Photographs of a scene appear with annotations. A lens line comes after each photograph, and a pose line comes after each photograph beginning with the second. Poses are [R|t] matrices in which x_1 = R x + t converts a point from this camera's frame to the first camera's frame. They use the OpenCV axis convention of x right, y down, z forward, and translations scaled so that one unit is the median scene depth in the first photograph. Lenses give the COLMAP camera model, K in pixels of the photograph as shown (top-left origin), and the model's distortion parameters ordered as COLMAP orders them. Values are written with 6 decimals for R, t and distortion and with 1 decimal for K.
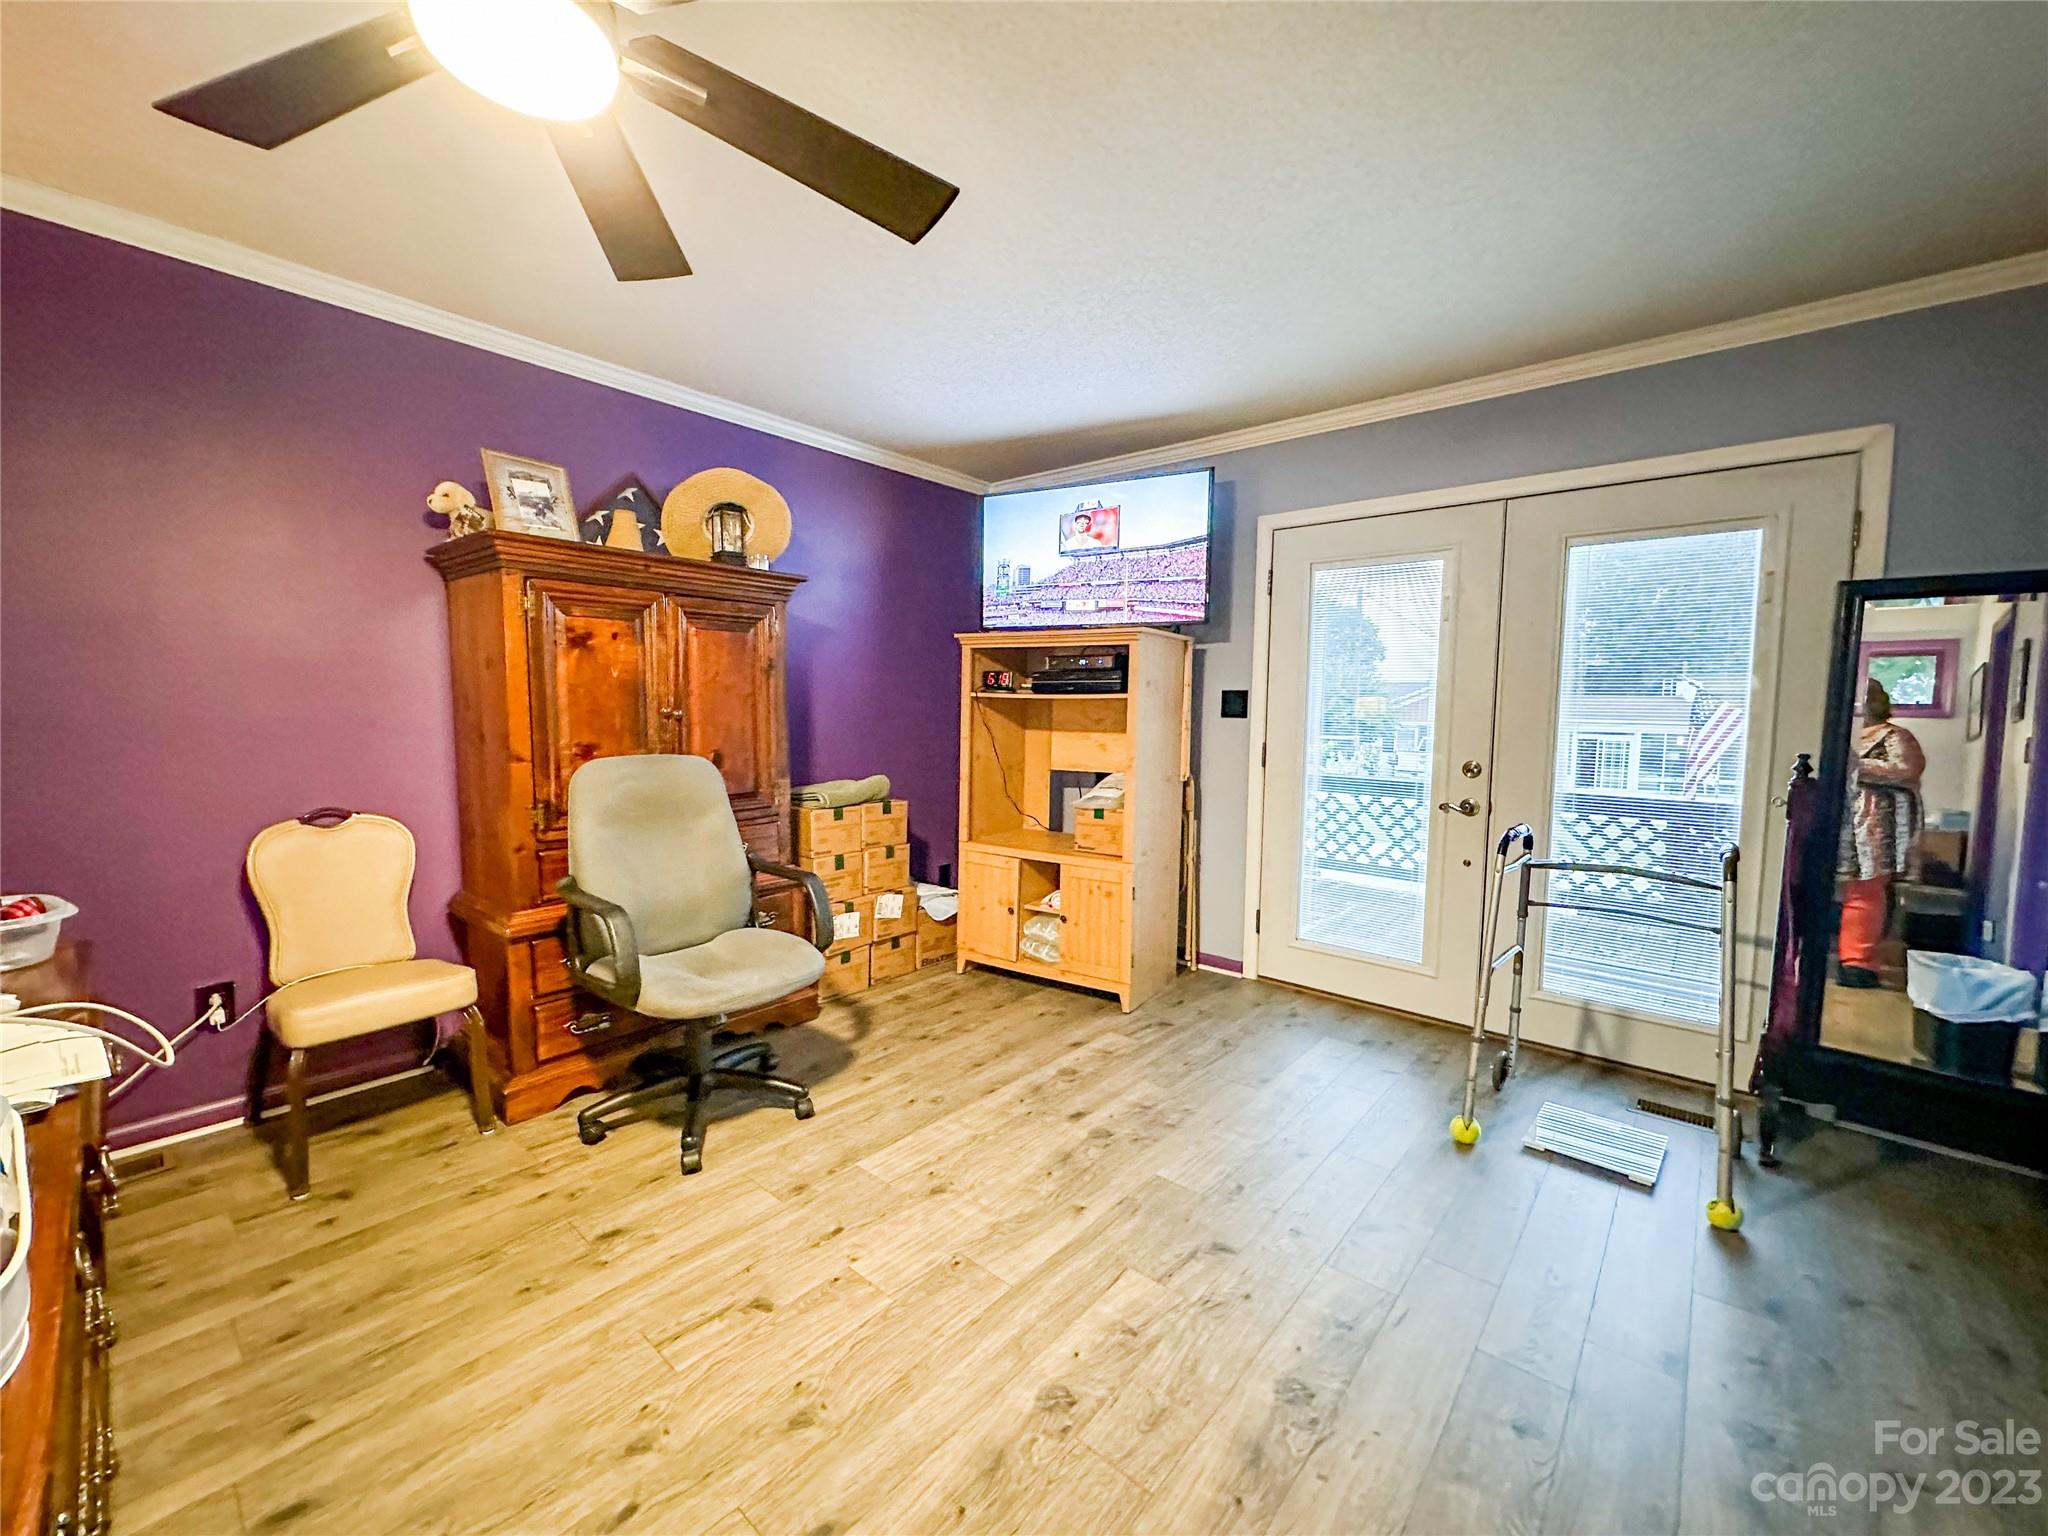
lens RADIAL K [[817.5, 0, 1023.1], [0, 817.5, 766.7], [0, 0, 1]] dist [-0.005973, 0.001486]
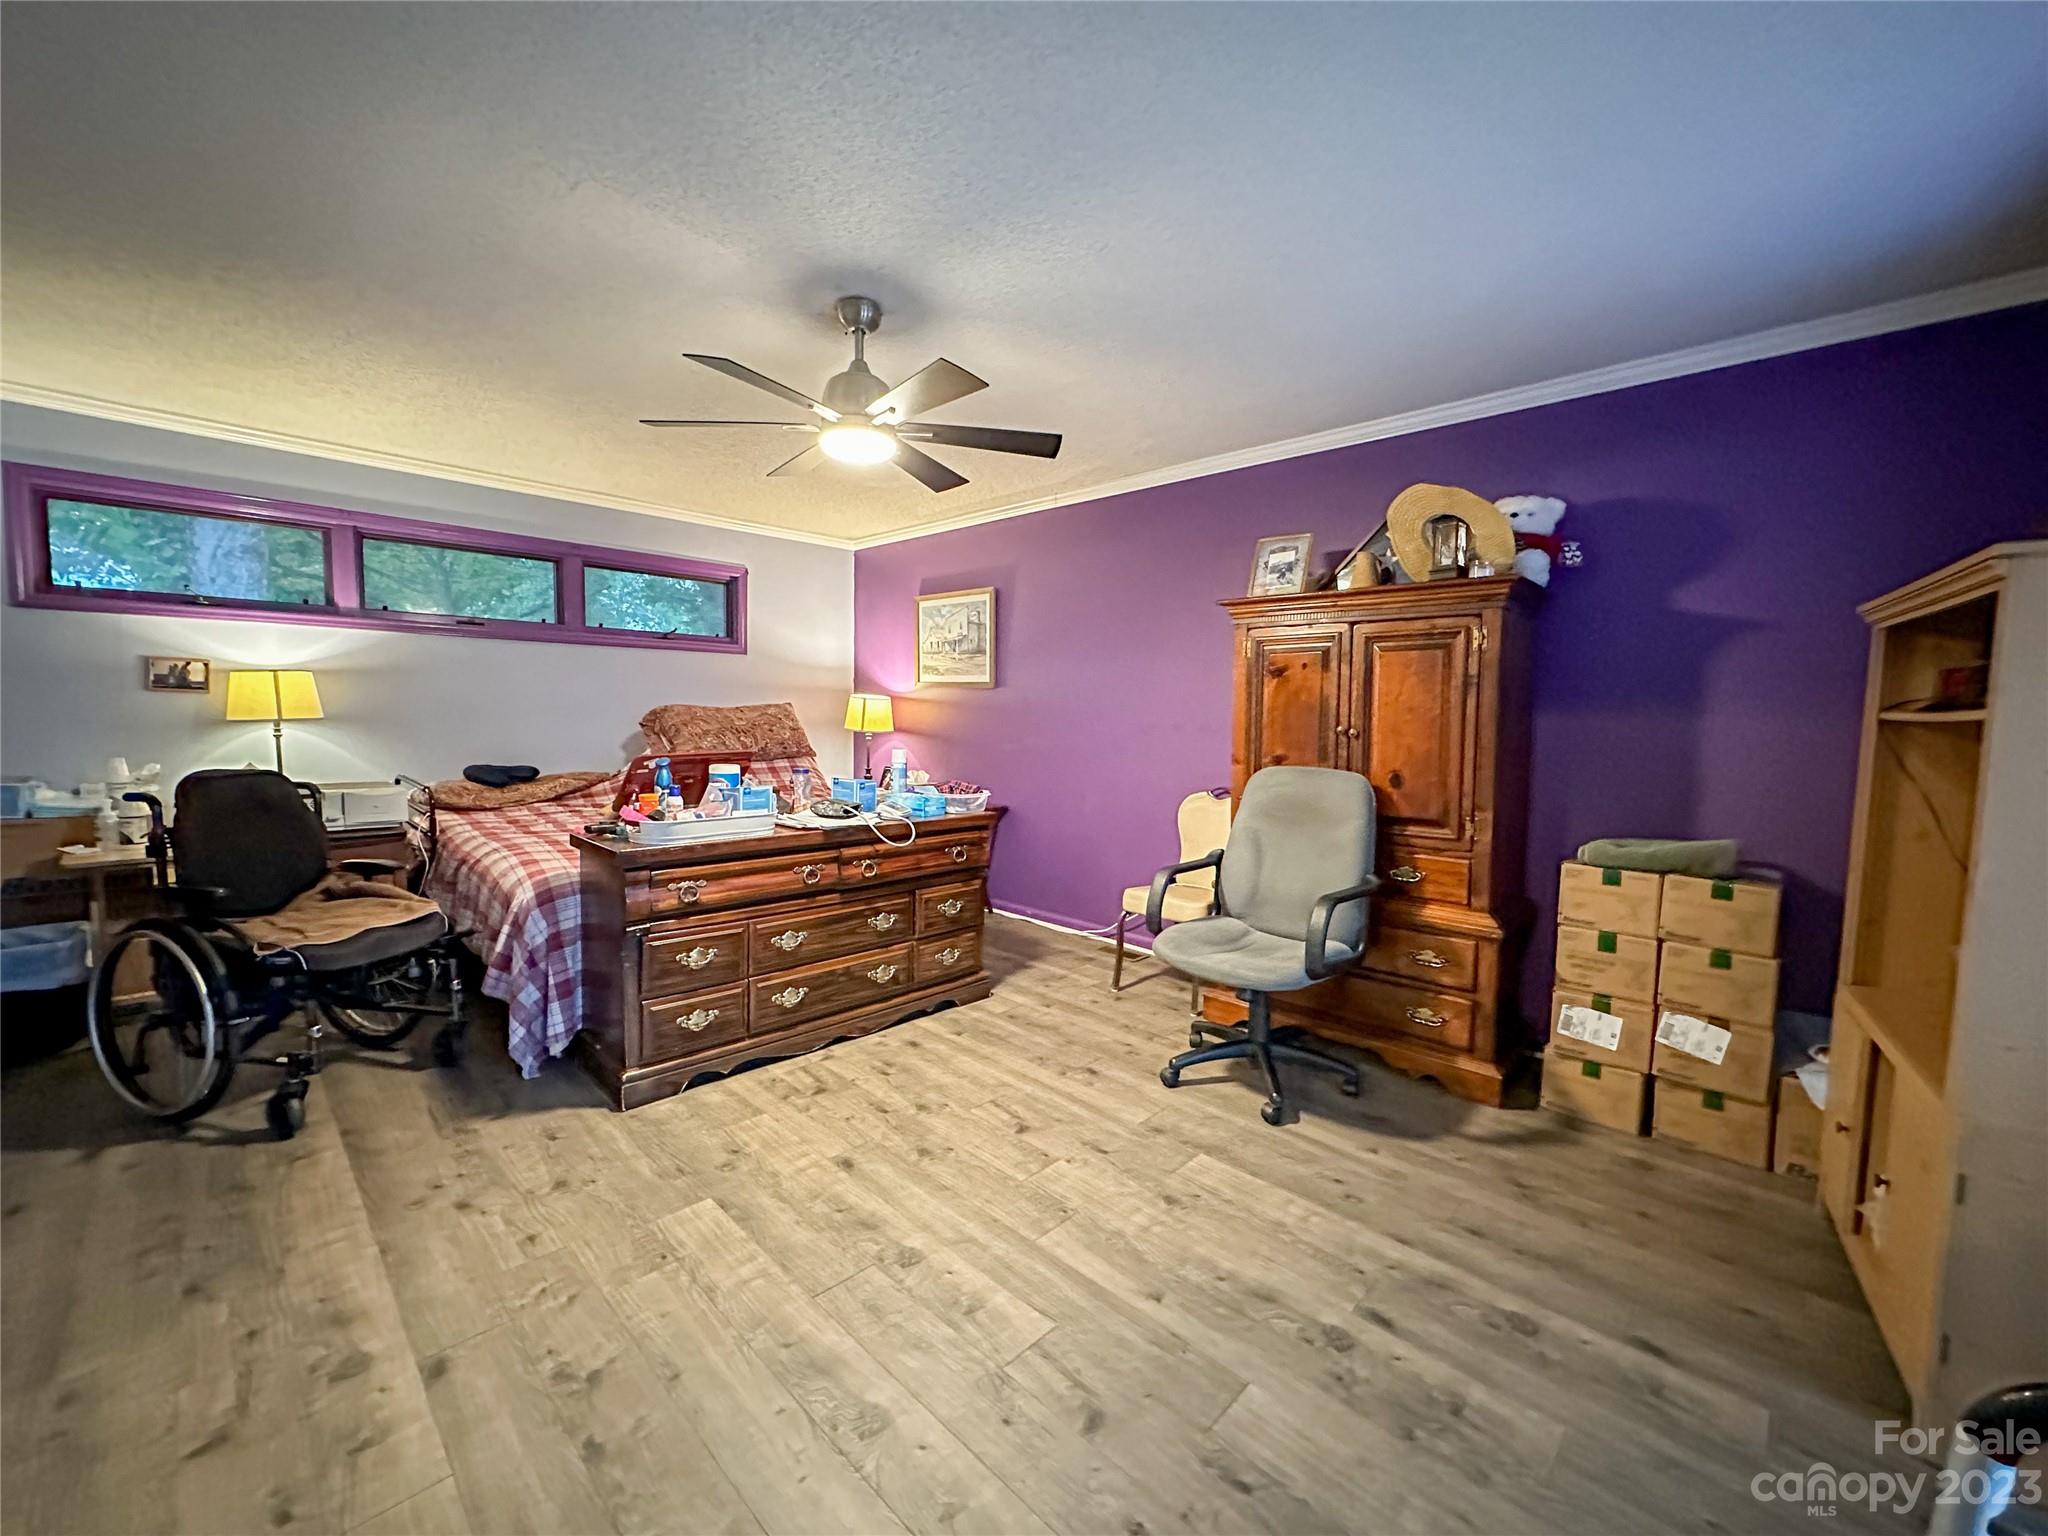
lens RADIAL K [[817.5, 0, 1025.1], [0, 817.5, 769.9], [0, 0, 1]] dist [-0.005973, 0.001486]
pose [[-0.064586, 0.059824, -0.996117, 0.740606], [-0.095985, 0.993201, 0.065872, -0.050029], [0.993285, 0.099866, -0.058404, 0.693897]]
